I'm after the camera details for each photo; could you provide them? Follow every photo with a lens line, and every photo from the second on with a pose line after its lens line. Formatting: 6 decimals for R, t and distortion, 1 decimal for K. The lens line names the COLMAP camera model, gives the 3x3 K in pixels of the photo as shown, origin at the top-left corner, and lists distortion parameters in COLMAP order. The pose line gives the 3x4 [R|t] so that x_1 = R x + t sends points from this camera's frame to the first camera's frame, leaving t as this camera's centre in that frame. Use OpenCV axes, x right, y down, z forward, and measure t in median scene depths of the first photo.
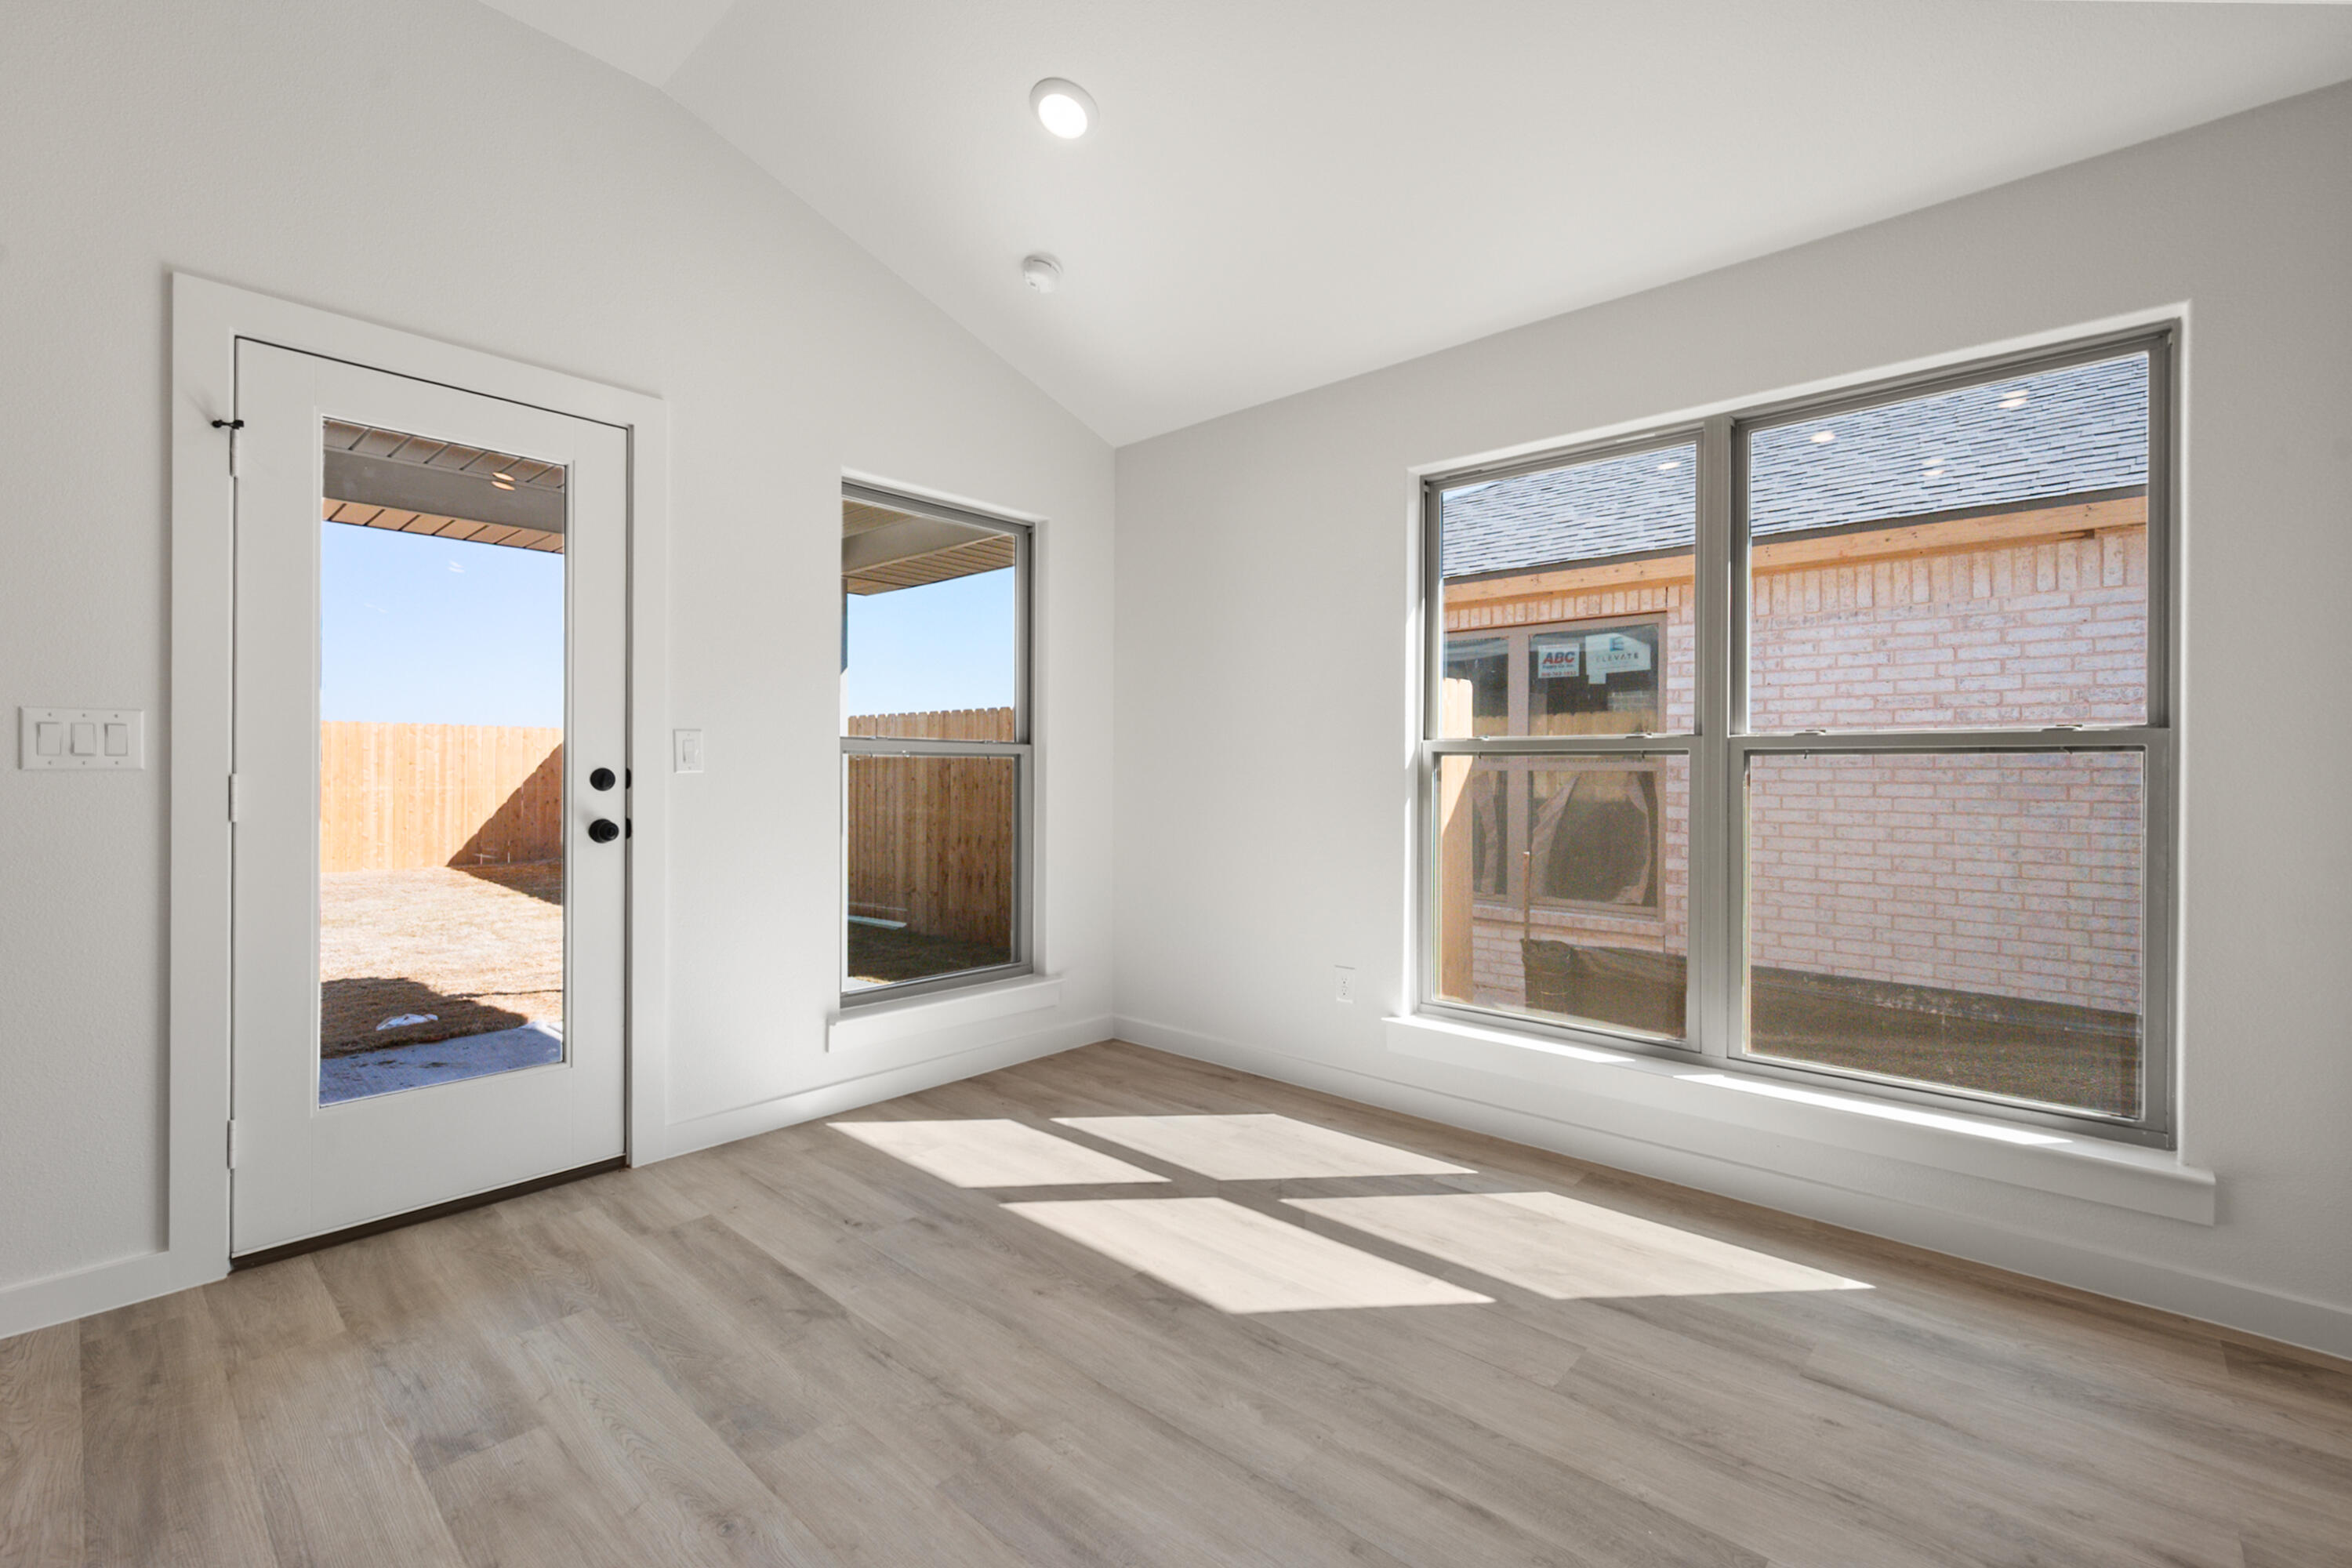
lens RADIAL K [[1018.2, 0, 1197.4], [0, 1018.2, 772.2], [0, 0, 1]] dist [-0.000955, 0.000404]
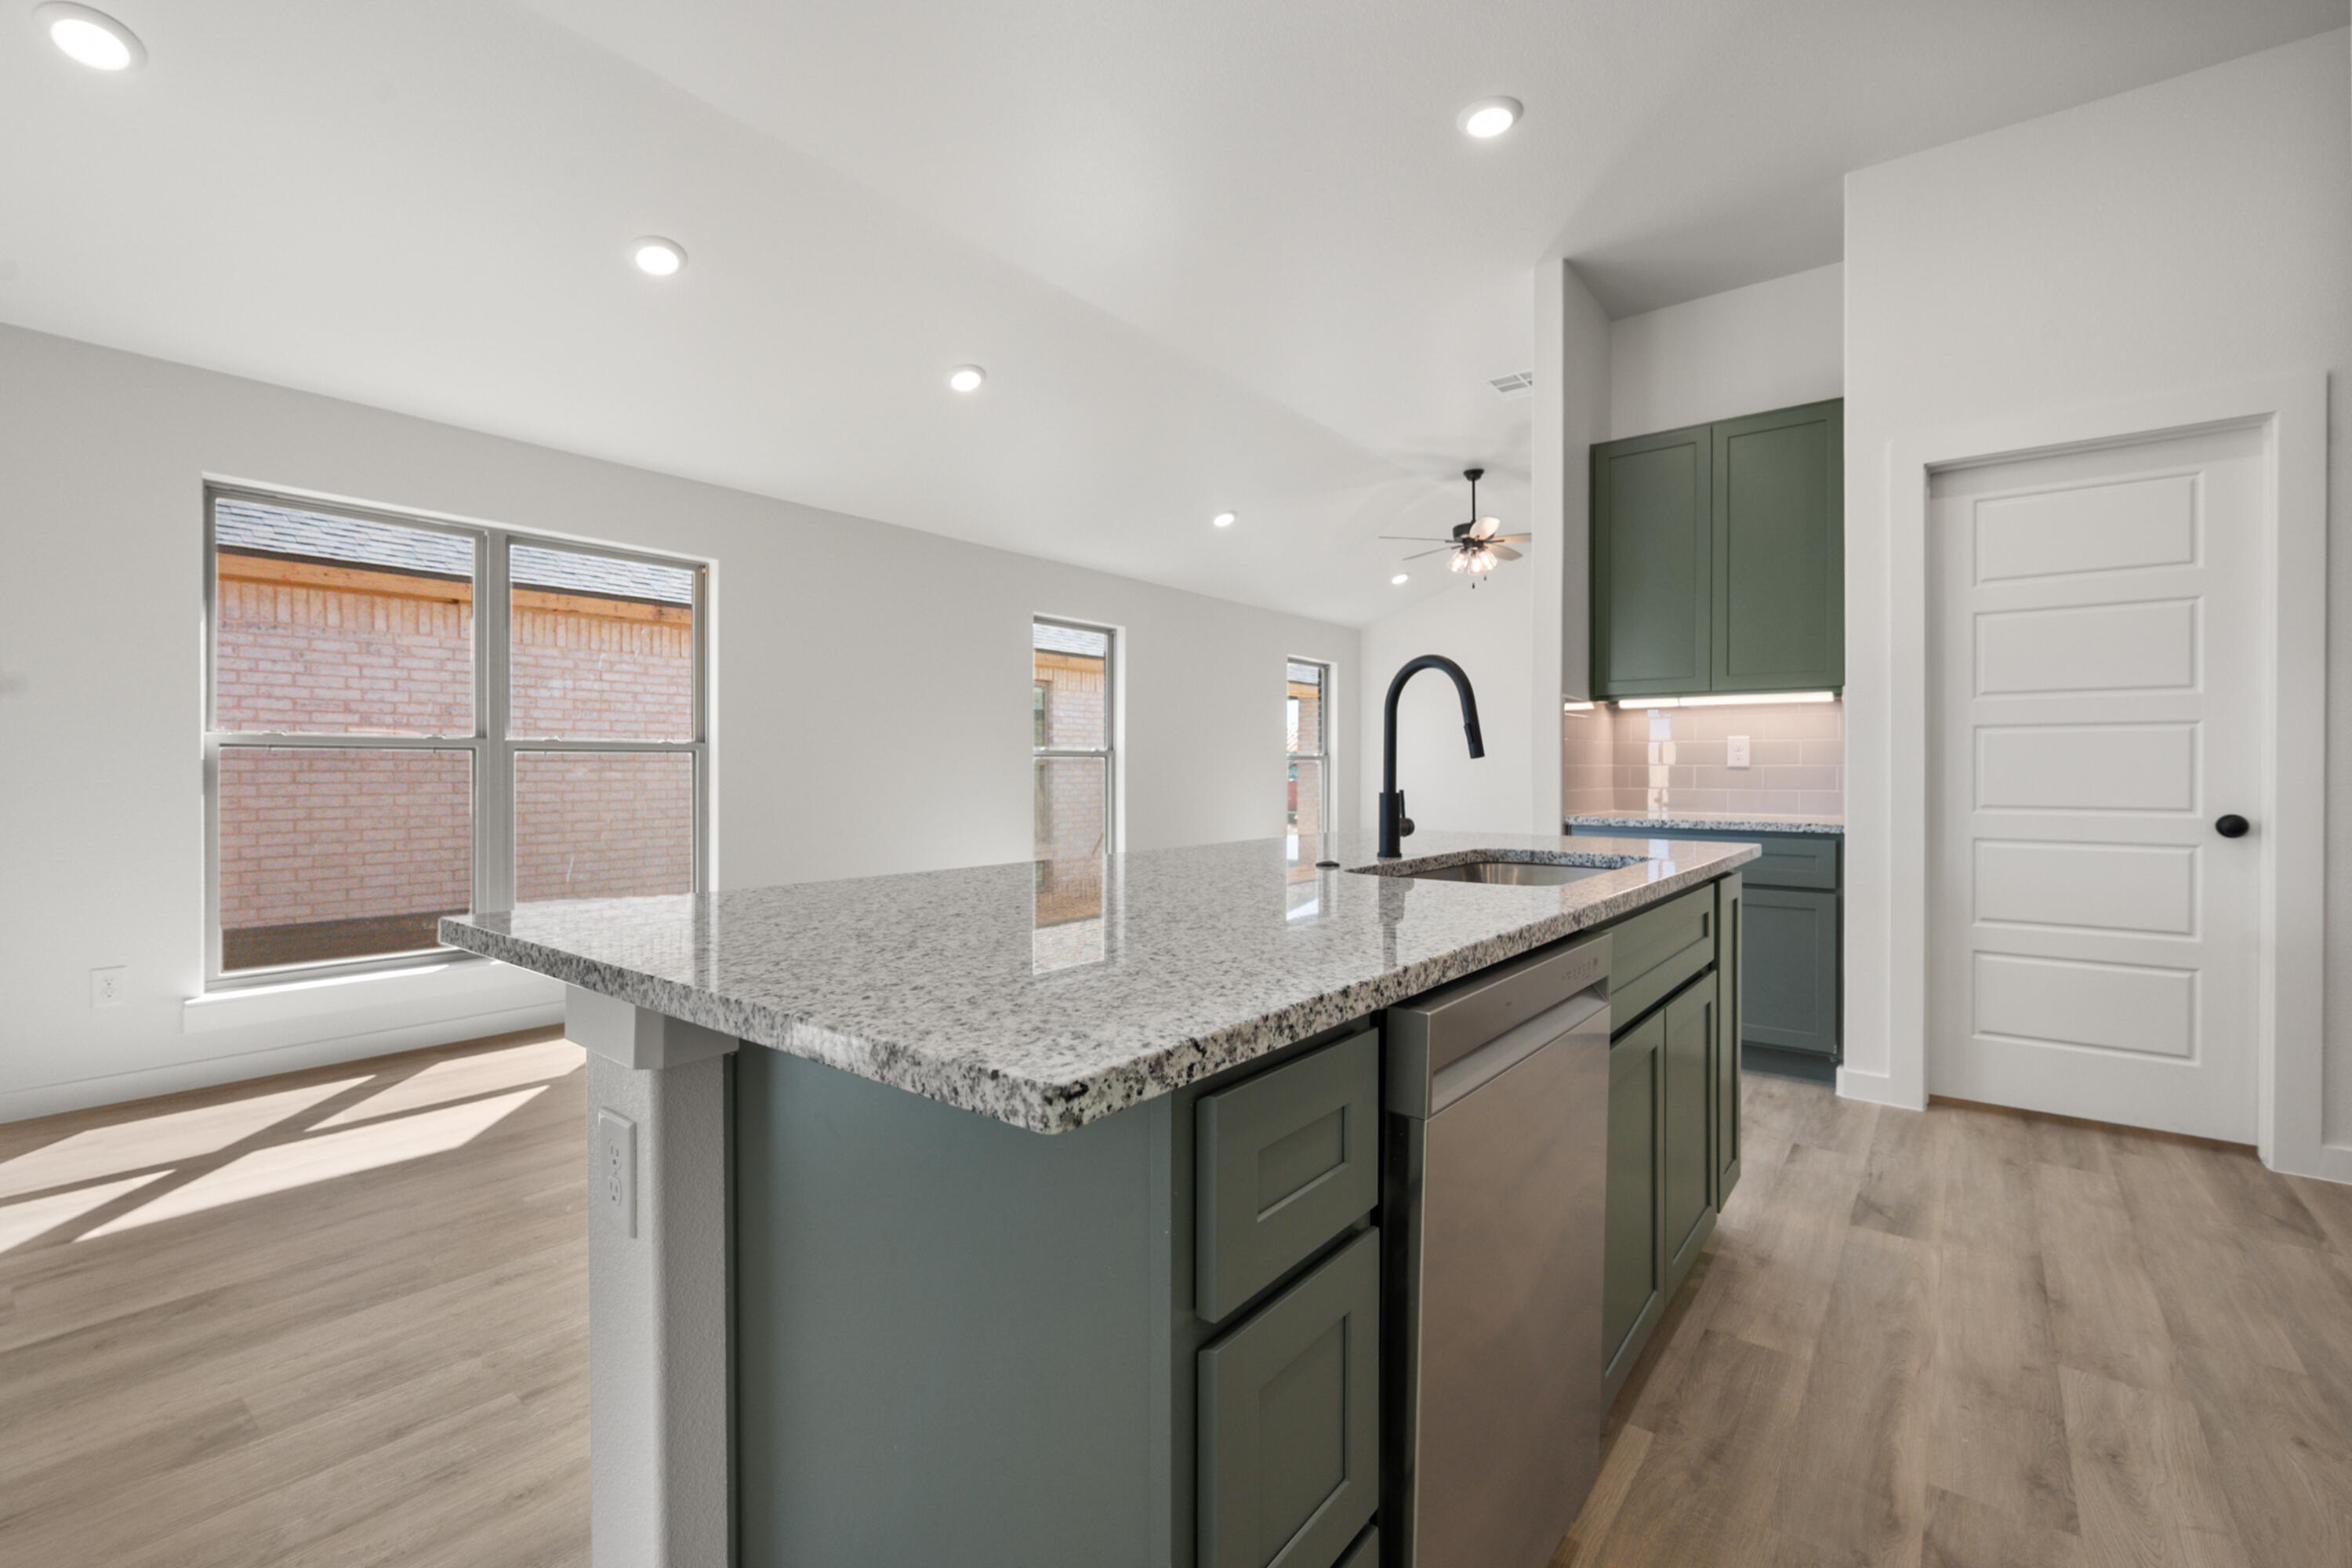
lens RADIAL K [[1018.2, 0, 1171.8], [0, 1018.2, 771.1], [0, 0, 1]] dist [-0.000955, 0.000404]
pose [[-0.057952, -0.008218, 0.998286, -0.616051], [0.000346, 0.999966, 0.008252, 0.000504], [-0.998319, 0.000824, -0.057947, 0.045214]]
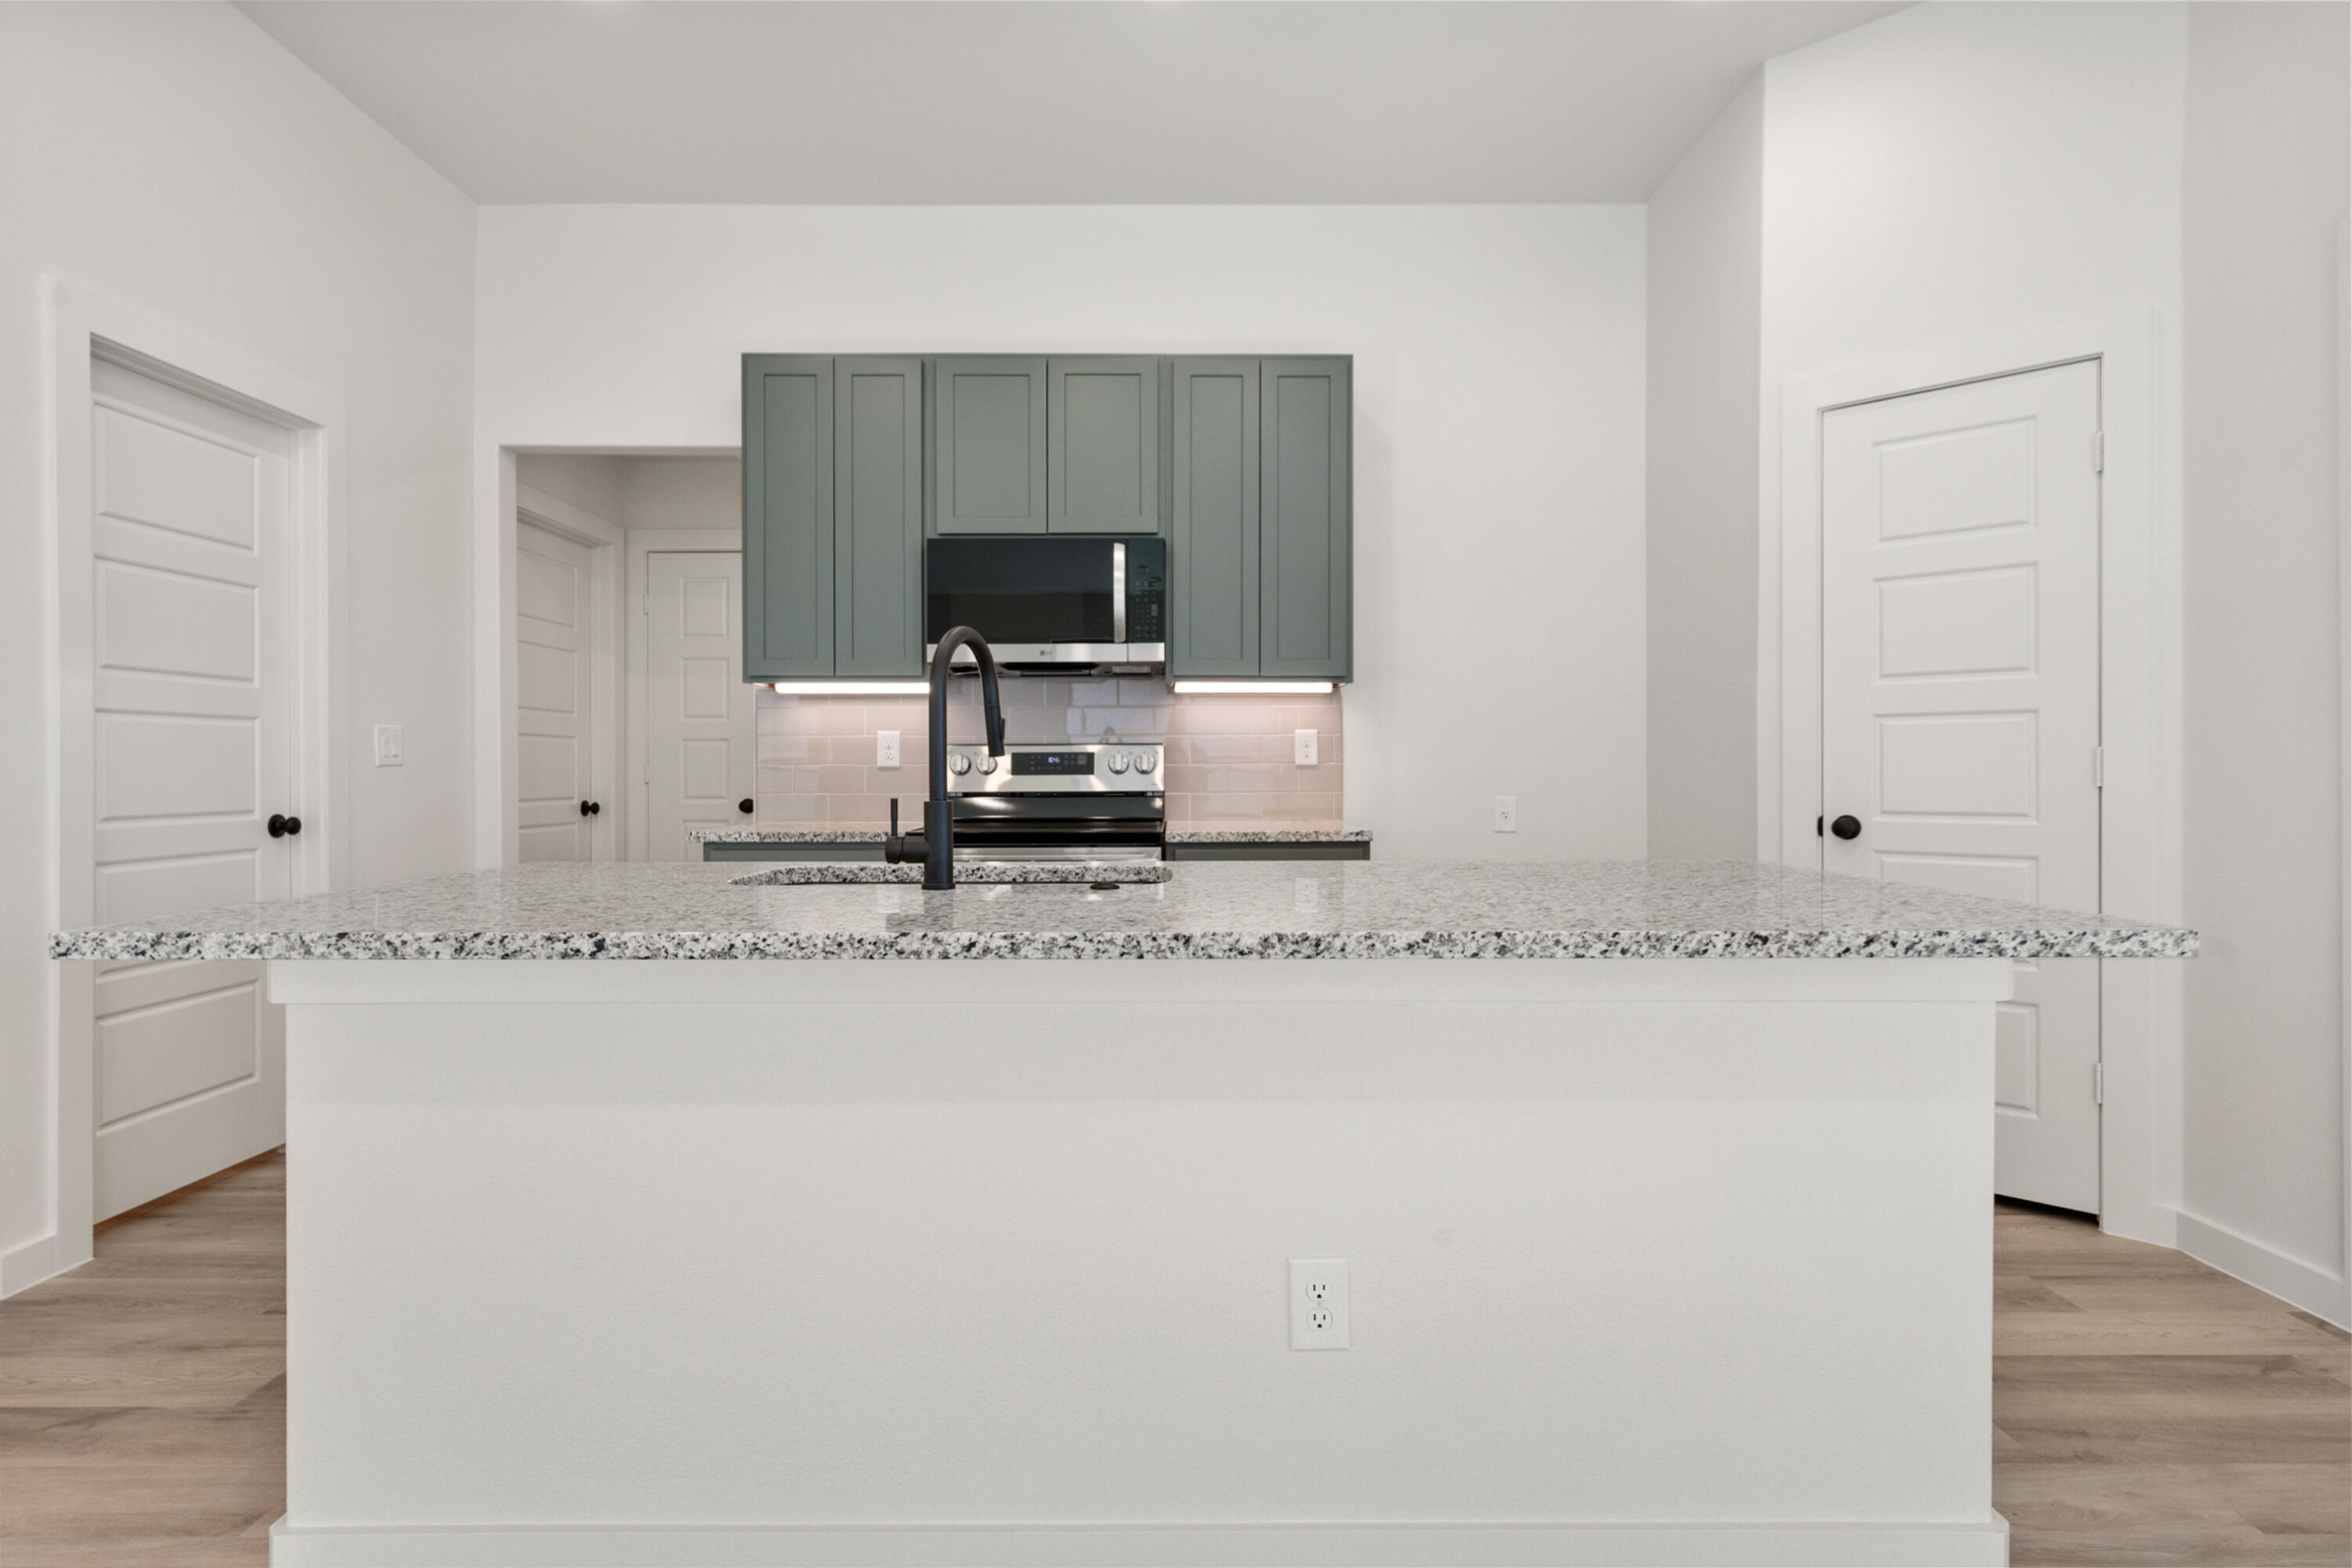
lens RADIAL K [[1214.9, 0, 1175.0], [0, 1214.9, 778.2], [0, 0, 1]] dist [0.001389, -0.000050]
pose [[-0.748202, 0.001236, -0.663469, 0.029128], [-0.004027, 0.999971, 0.006404, 0.003543], [0.663458, 0.007463, -0.748176, 0.264247]]
